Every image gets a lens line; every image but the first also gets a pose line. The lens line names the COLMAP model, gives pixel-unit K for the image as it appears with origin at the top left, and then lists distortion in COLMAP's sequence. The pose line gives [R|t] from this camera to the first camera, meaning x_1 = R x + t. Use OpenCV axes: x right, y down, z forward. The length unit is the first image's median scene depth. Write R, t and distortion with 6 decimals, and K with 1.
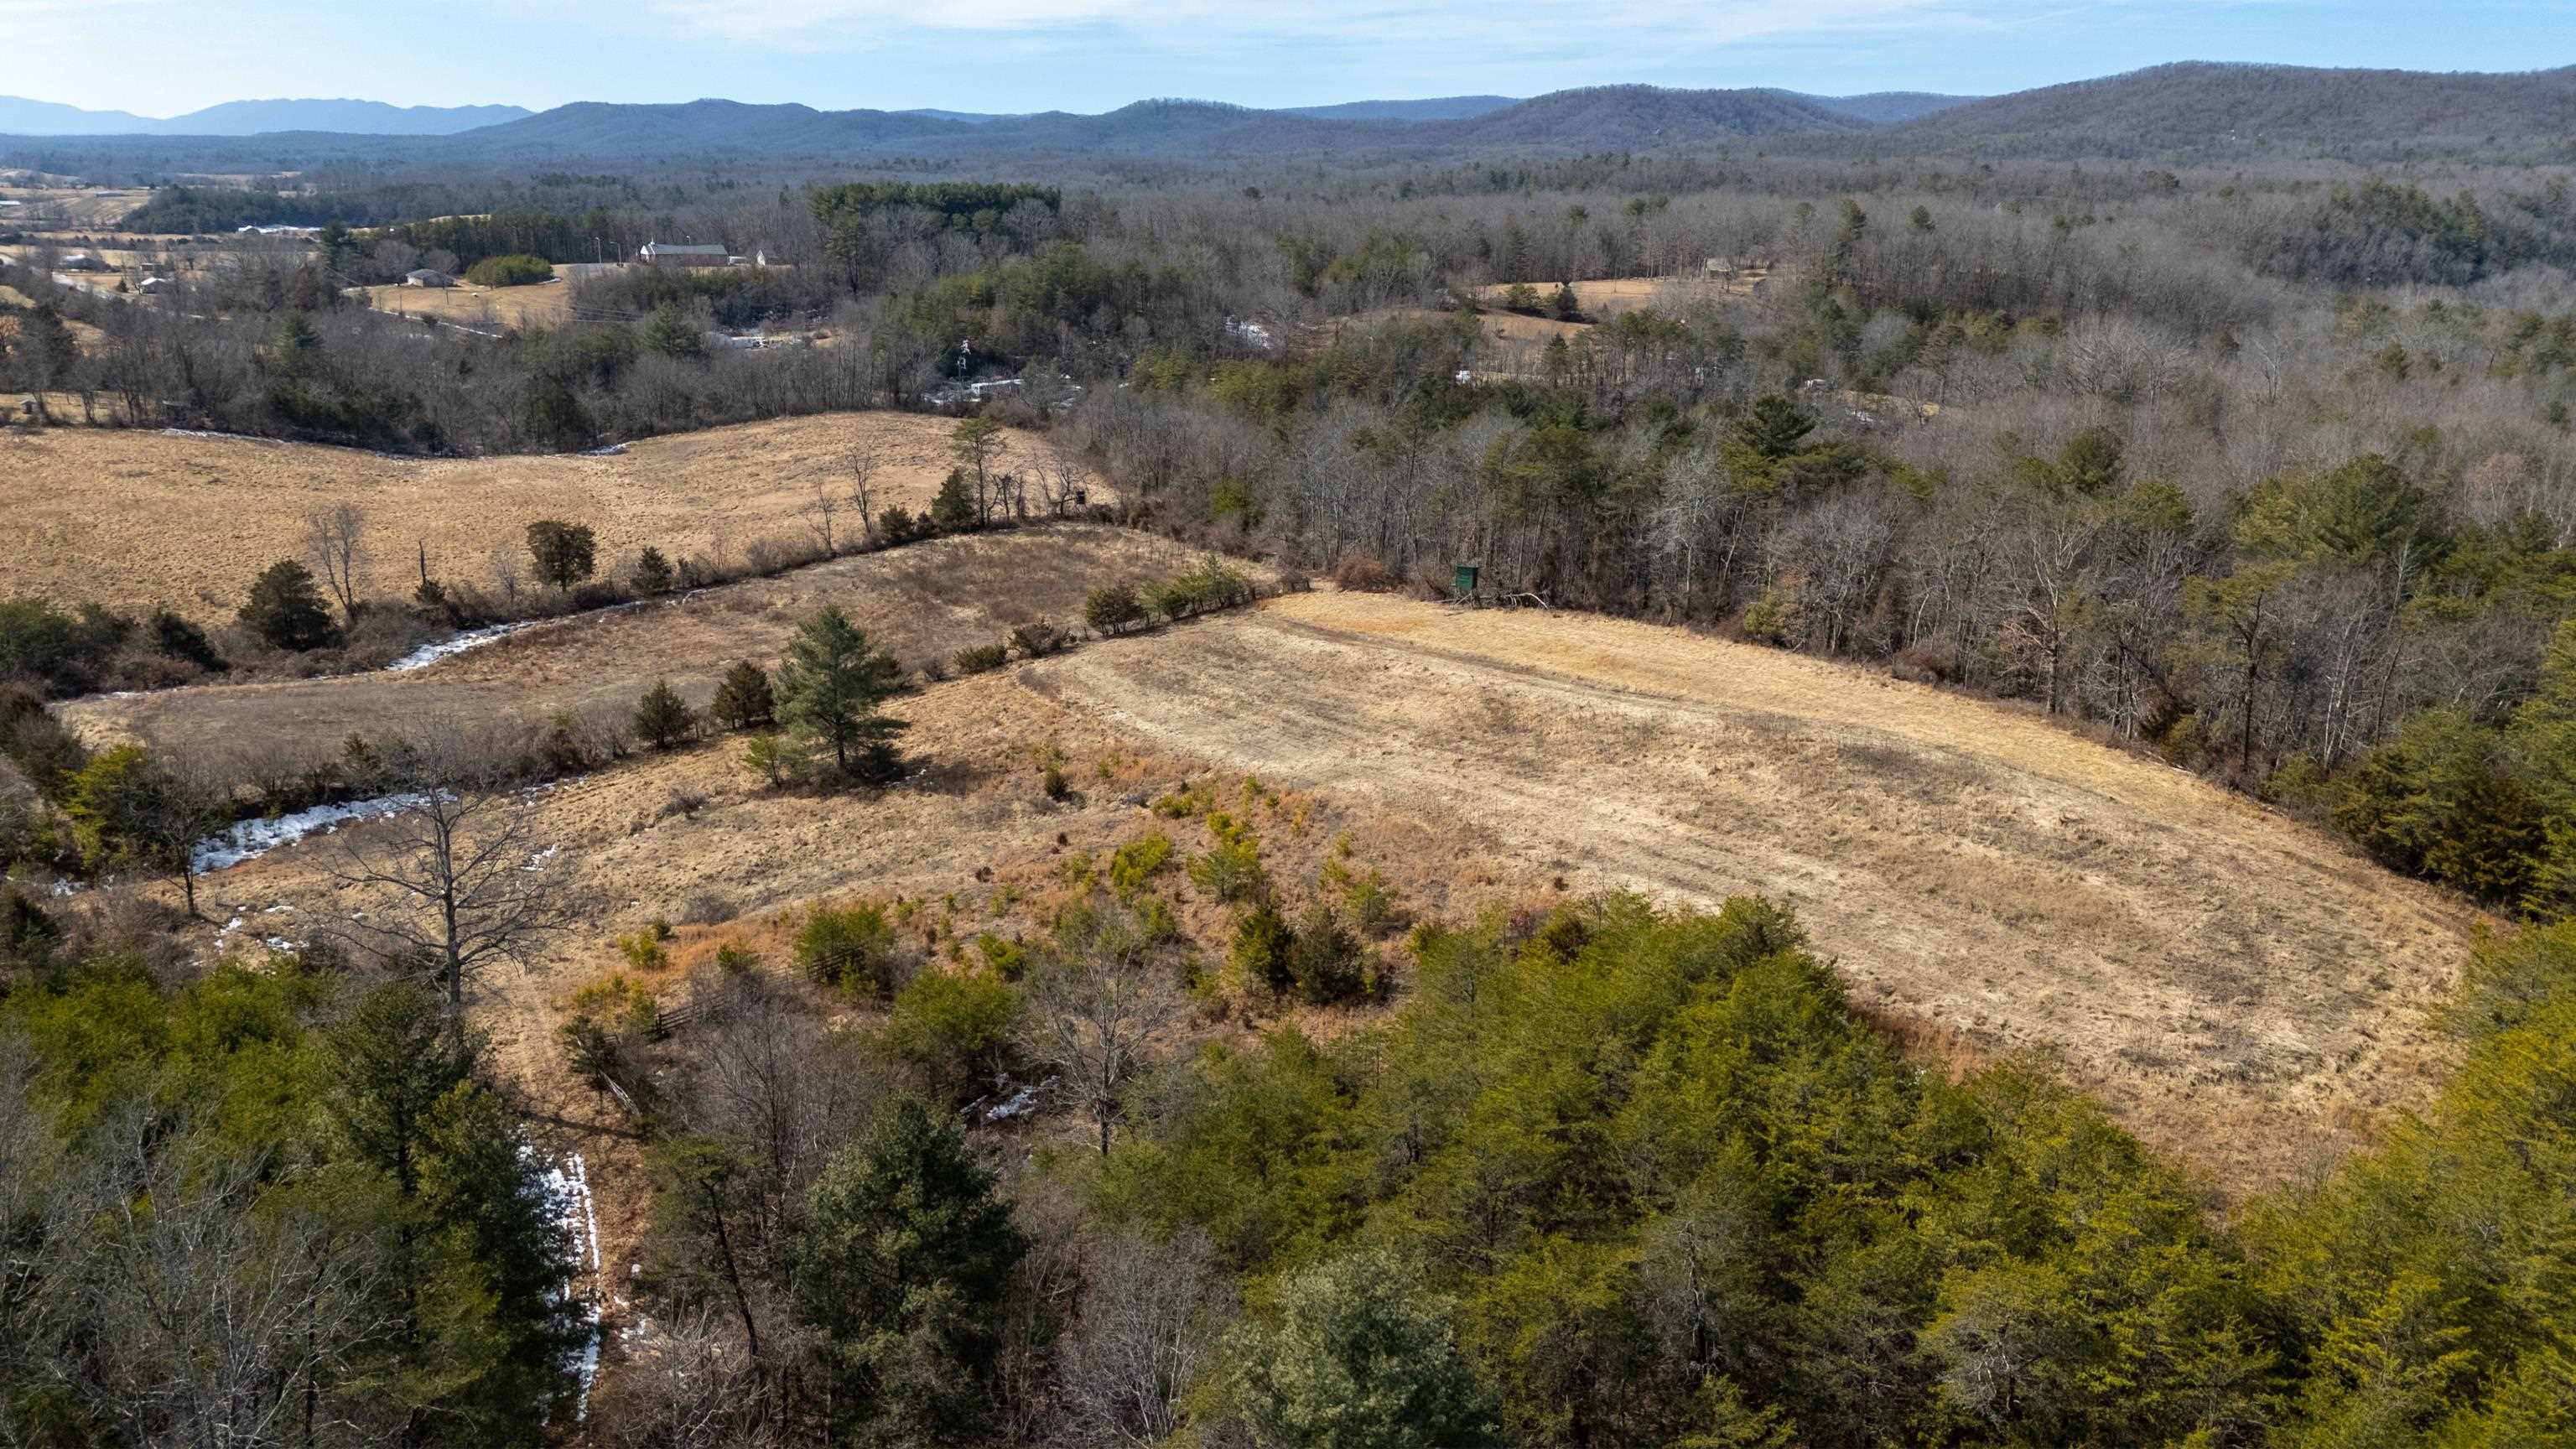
lens RADIAL K [[1902.2, 0, 1282.7], [0, 1902.2, 725.3], [0, 0, 1]] dist [0.074926, -0.066024]
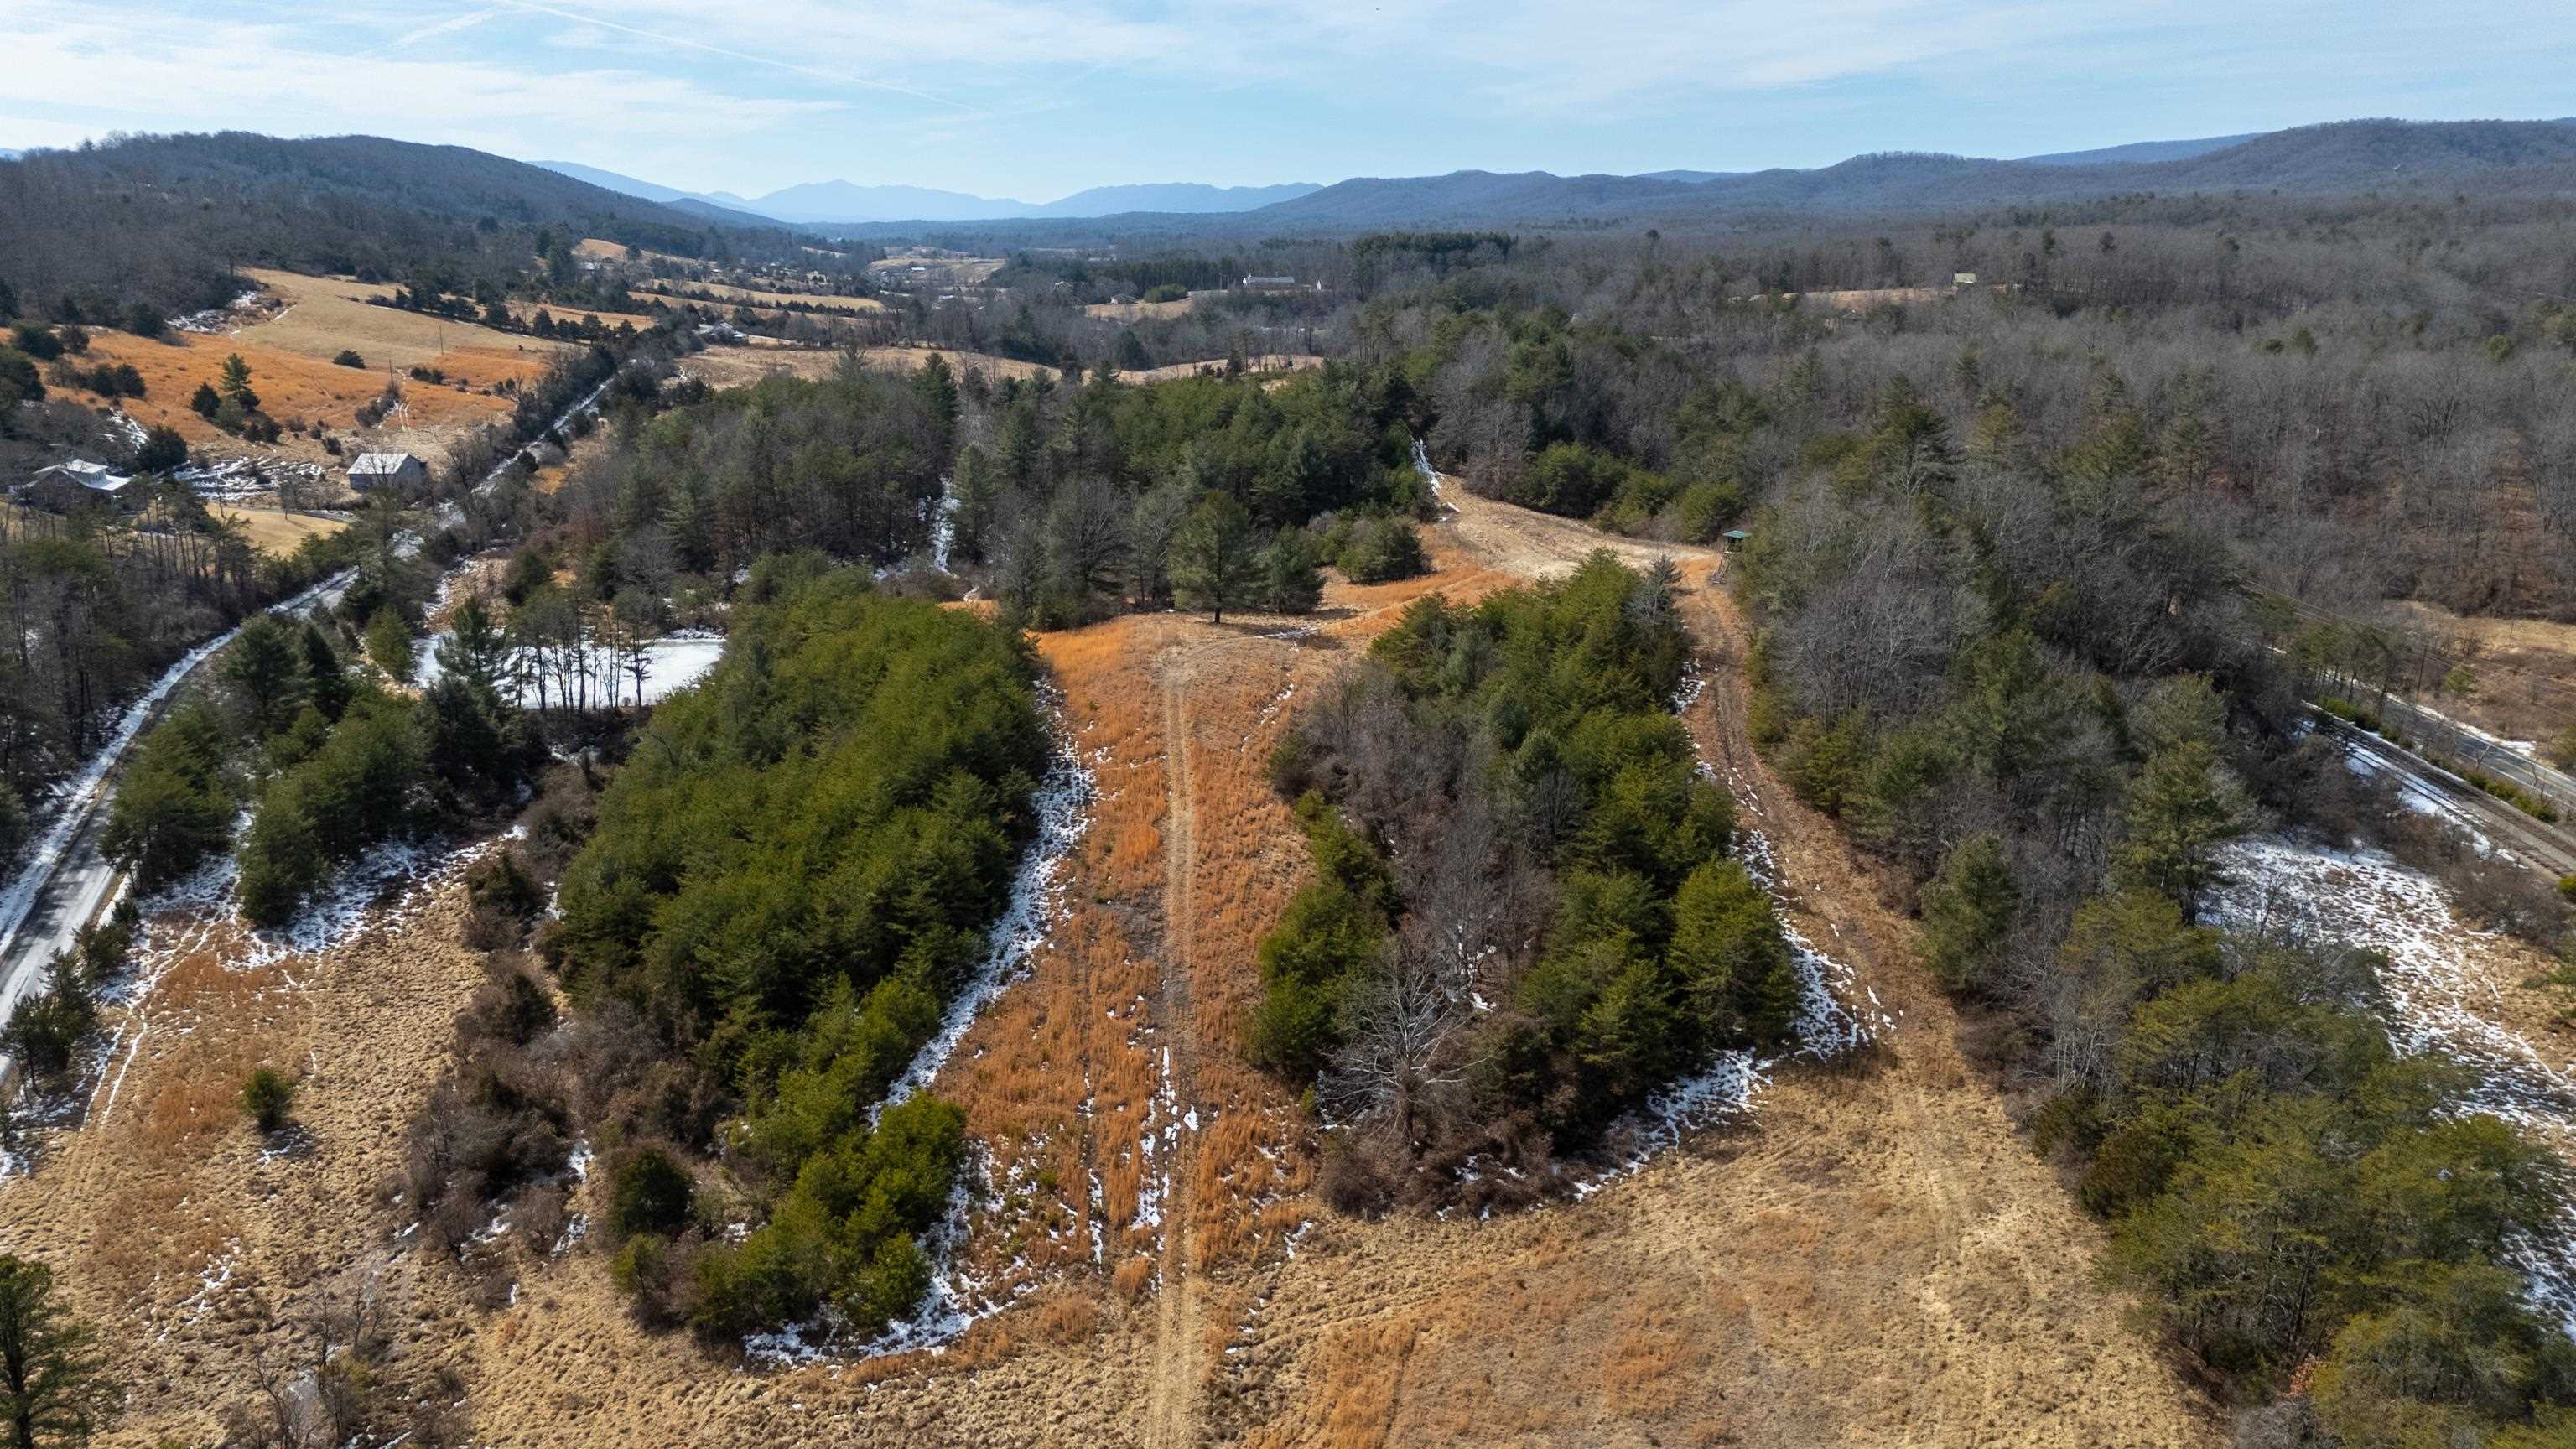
lens RADIAL K [[1902.2, 0, 1289.5], [0, 1902.2, 722.7], [0, 0, 1]] dist [0.074926, -0.066024]
pose [[0.928226, 0.073462, -0.364691, 0.212398], [-0.084367, 0.996336, -0.014036, 0.095021], [0.362324, 0.043797, 0.931023, -0.307646]]
